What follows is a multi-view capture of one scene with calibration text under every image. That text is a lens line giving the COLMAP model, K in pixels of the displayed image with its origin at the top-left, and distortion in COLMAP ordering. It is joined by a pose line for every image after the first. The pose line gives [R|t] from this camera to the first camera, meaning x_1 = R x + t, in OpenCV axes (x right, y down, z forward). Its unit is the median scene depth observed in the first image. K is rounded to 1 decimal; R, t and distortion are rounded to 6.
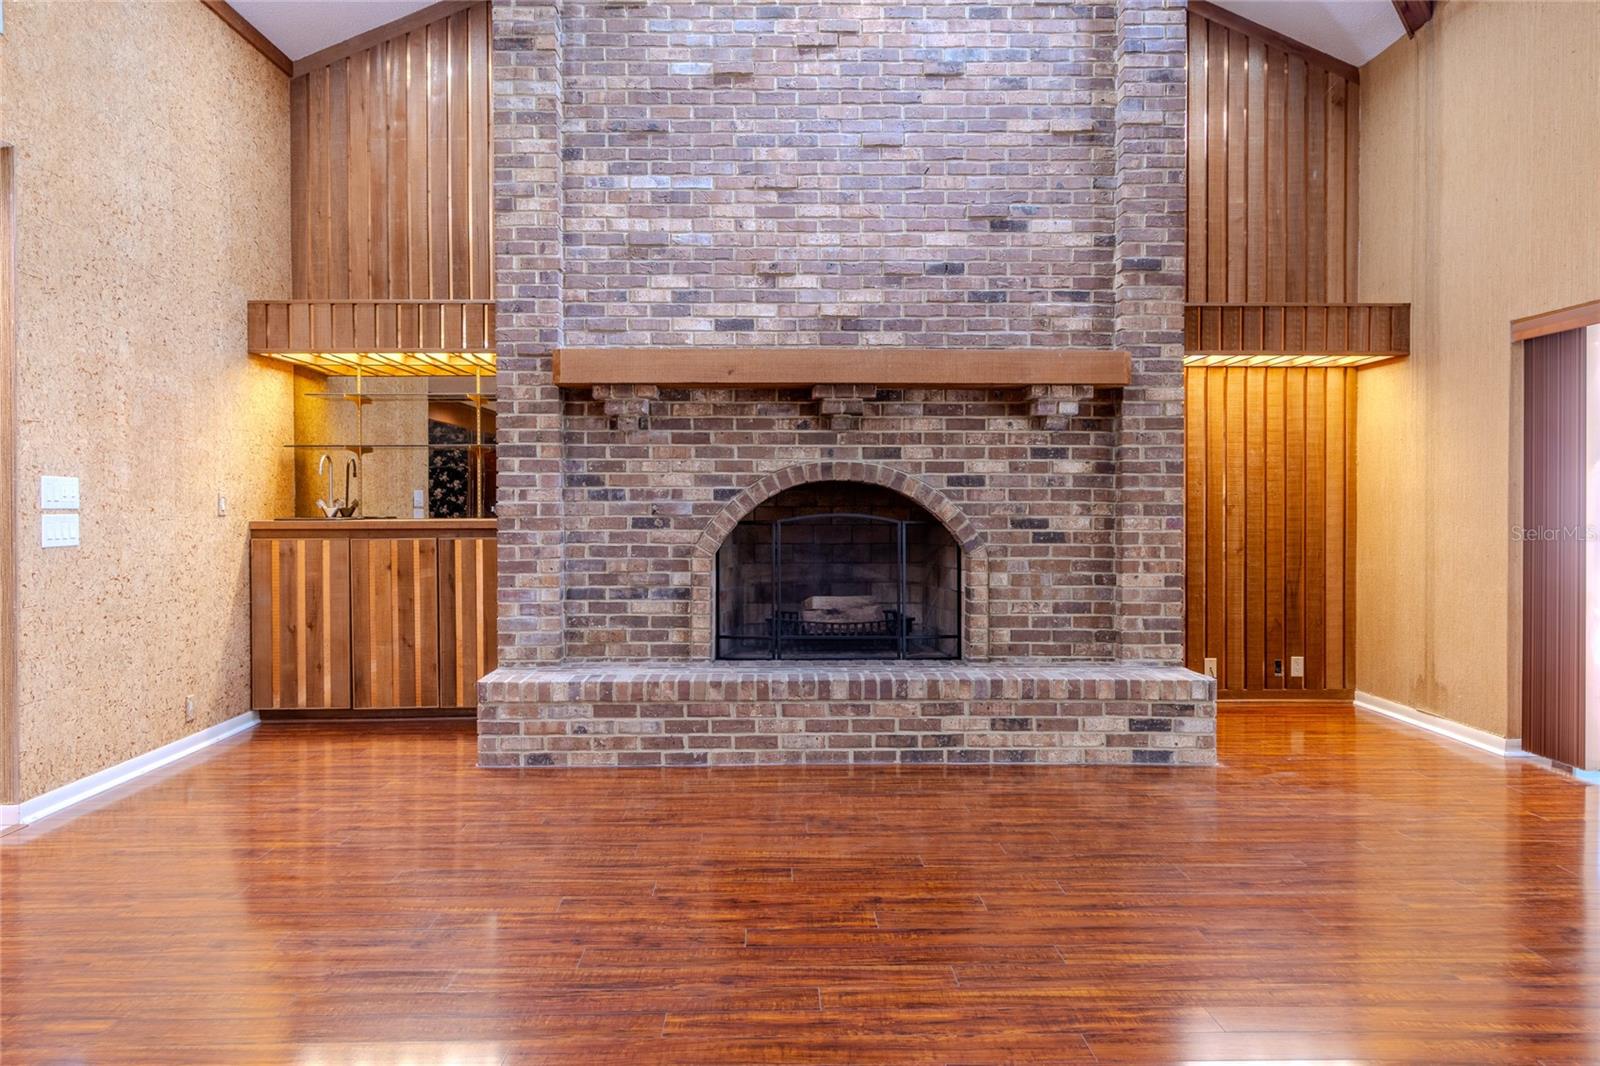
lens RADIAL K [[1122.1, 0, 826.2], [0, 1122.1, 506.8], [0, 0, 1]] dist [0.012214, -0.000361]
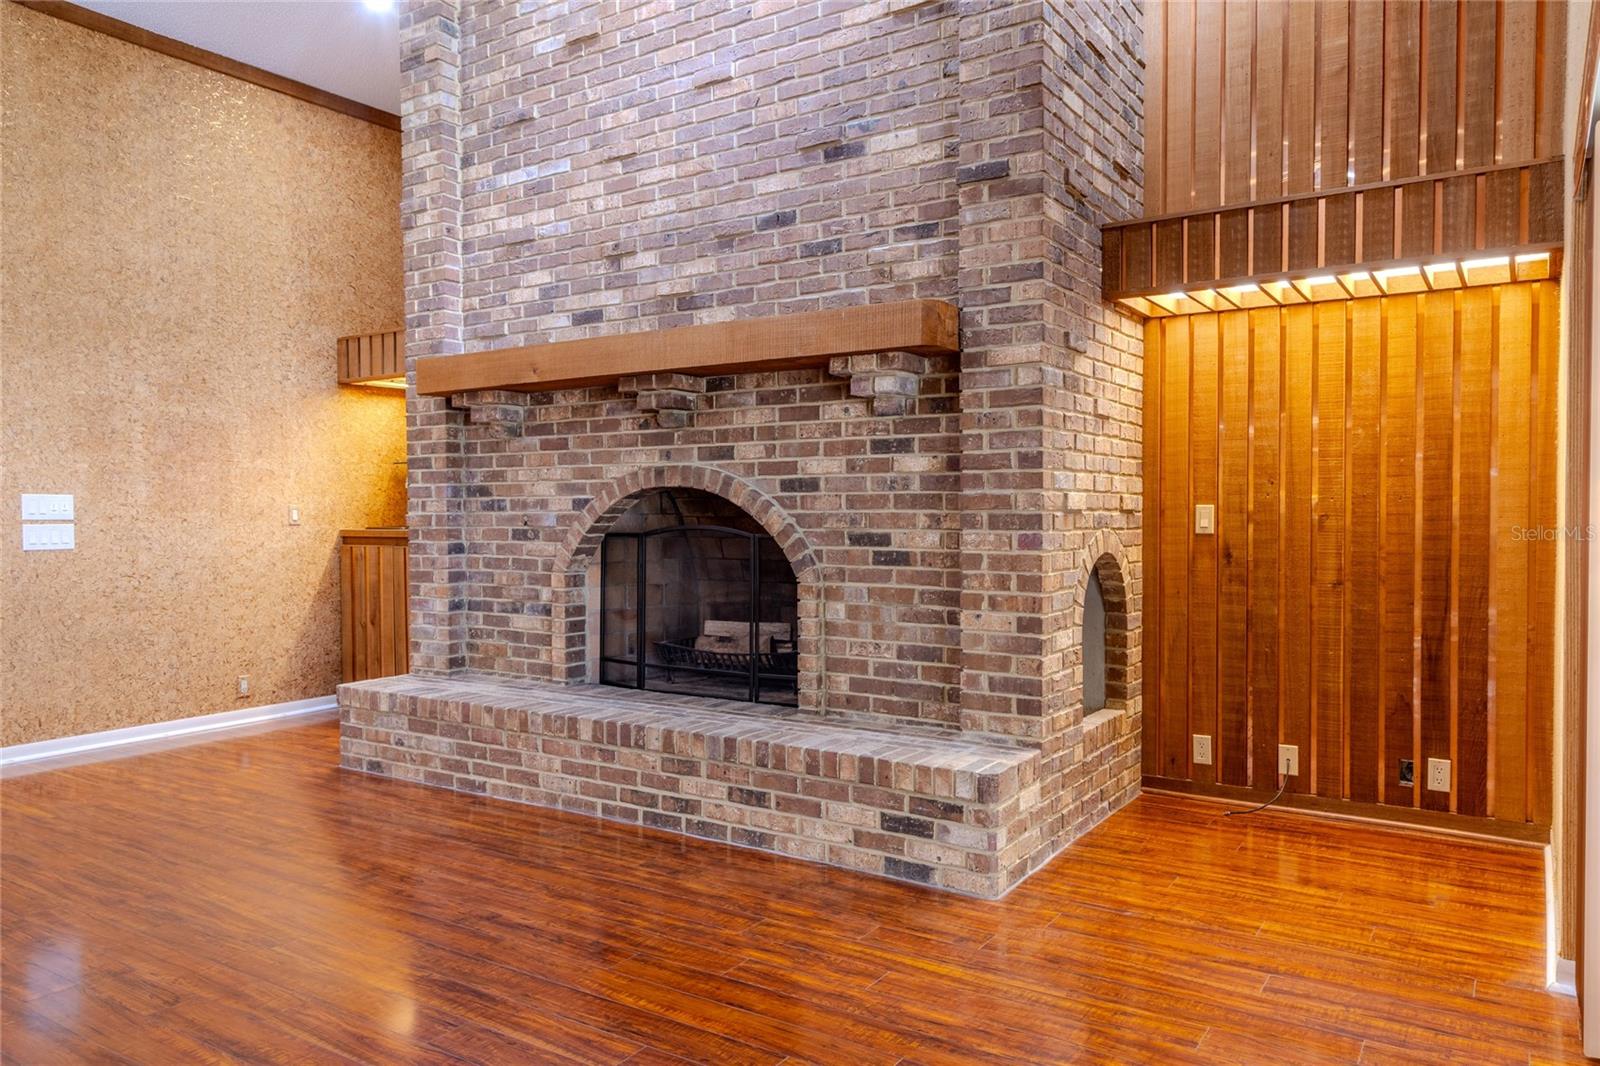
lens RADIAL K [[1122.1, 0, 831.9], [0, 1122.1, 533.0], [0, 0, 1]] dist [0.012214, -0.000361]
pose [[0.823159, 0.007678, -0.567759, 0.599434], [0.001873, 0.999866, 0.016238, -0.001870], [0.567808, -0.014430, 0.823035, 0.361698]]
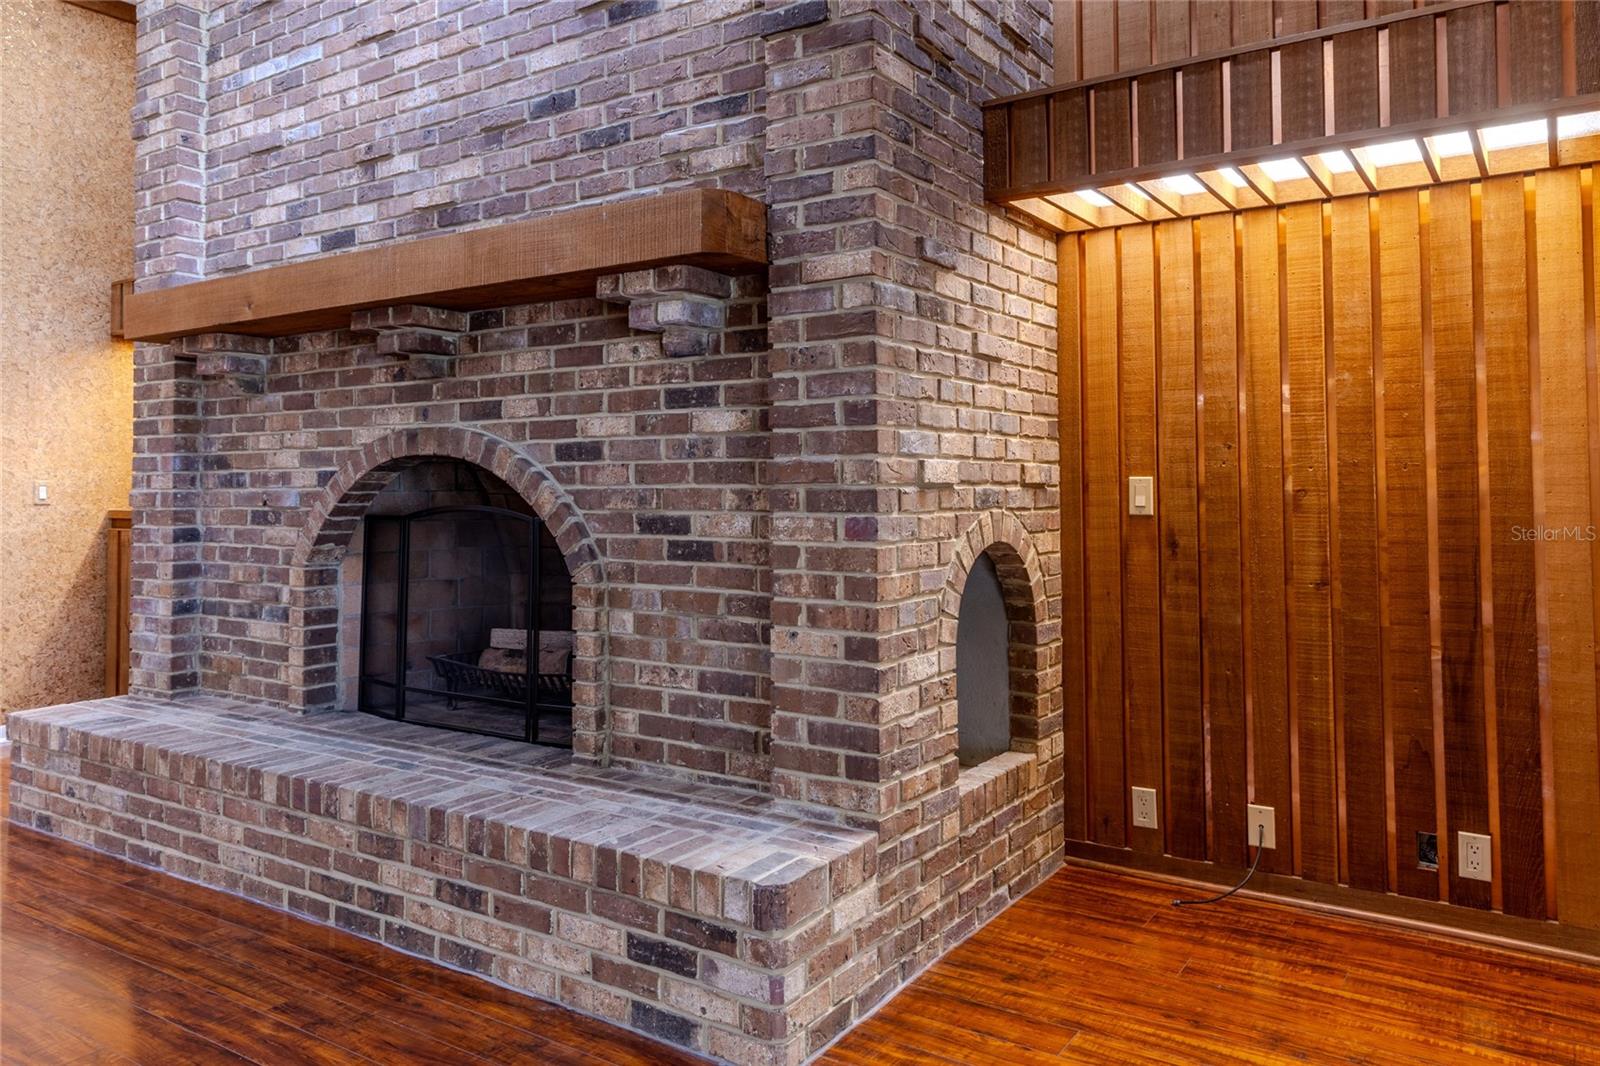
lens RADIAL K [[1195.2, 0, 746.5], [0, 1195.2, 439.0], [0, 0, 1]] dist [0.020721, -0.010224]
pose [[0.796718, -0.029739, -0.603619, 0.581298], [0.004215, 0.999038, -0.043657, -0.001615], [0.604337, 0.032238, 0.796076, 0.555355]]
